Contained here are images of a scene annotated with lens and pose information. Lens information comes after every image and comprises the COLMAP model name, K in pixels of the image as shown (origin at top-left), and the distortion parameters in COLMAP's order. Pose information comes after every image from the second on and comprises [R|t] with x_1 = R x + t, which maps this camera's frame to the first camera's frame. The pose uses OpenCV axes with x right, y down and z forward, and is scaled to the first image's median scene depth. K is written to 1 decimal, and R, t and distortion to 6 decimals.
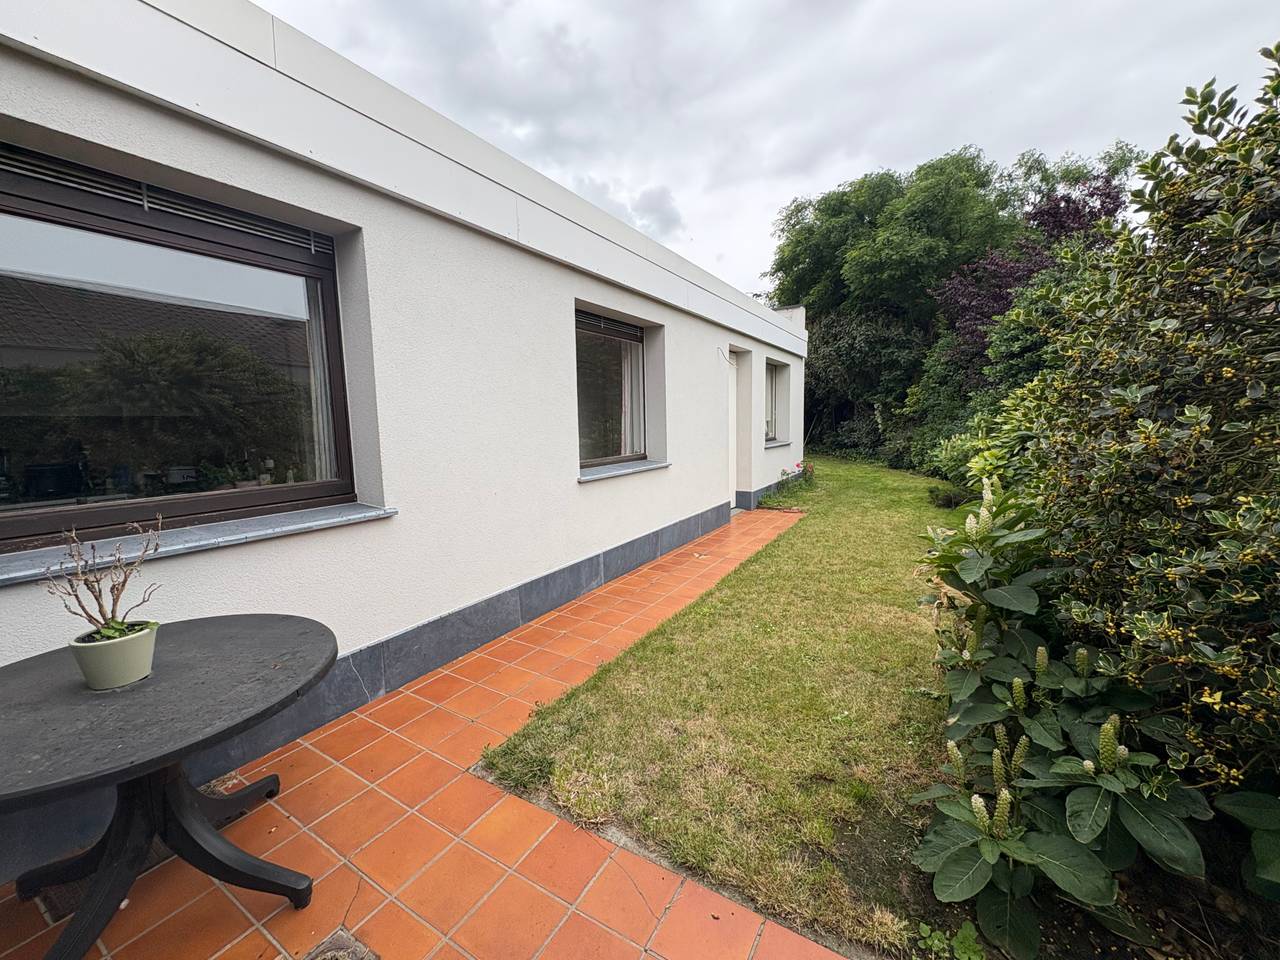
lens RADIAL K [[507.8, 0, 637.5], [0, 507.8, 479.7], [0, 0, 1]] dist [0.000589, 0.000146]
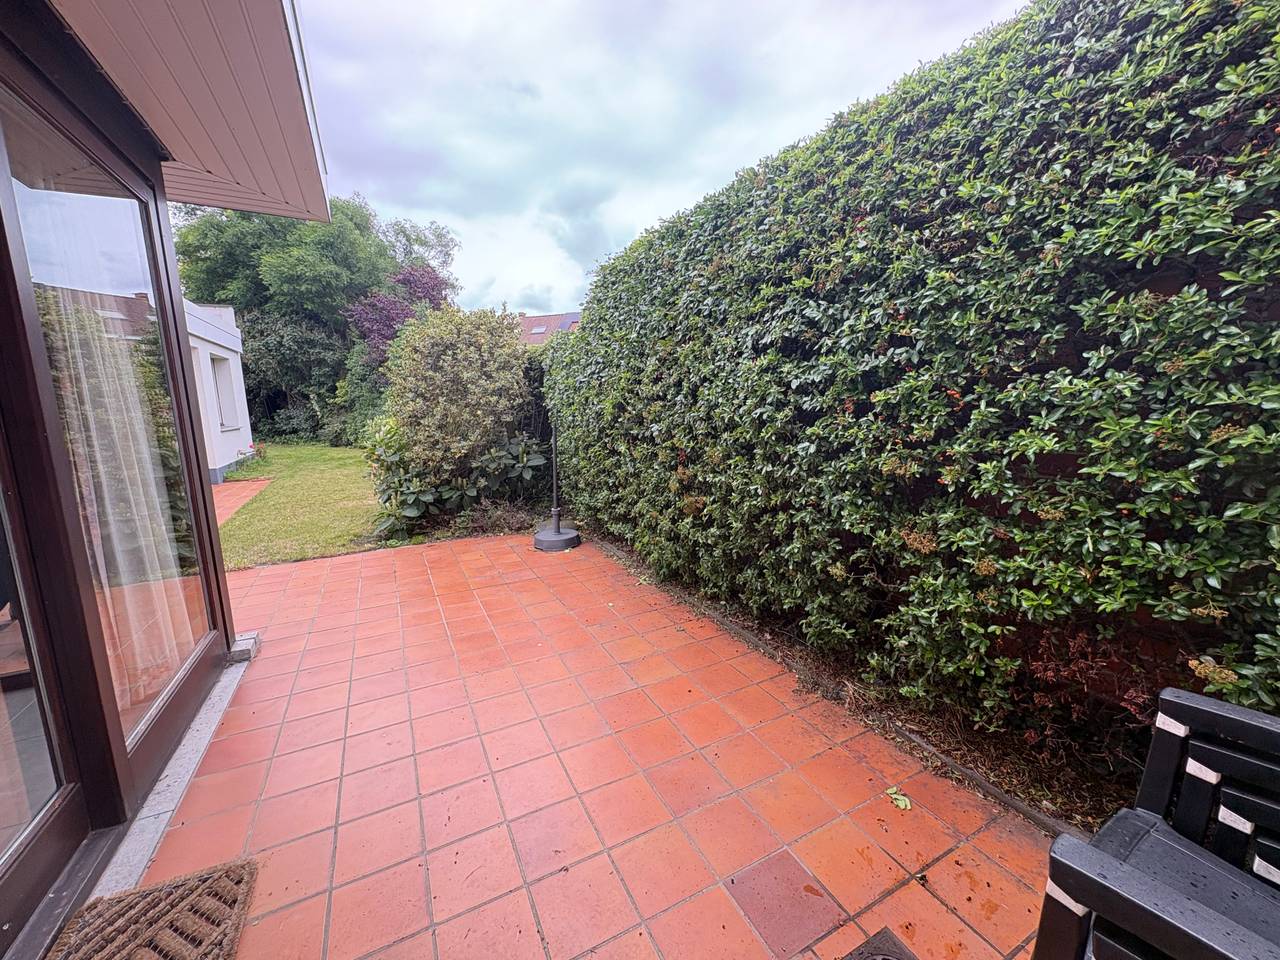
lens RADIAL K [[507.8, 0, 637.5], [0, 507.8, 479.7], [0, 0, 1]] dist [0.000589, 0.000146]
pose [[0.523160, -0.123703, 0.843209, -0.171640], [0.107923, 0.991060, 0.078433, 0.041442], [-0.845373, 0.049969, 0.531833, -0.293062]]
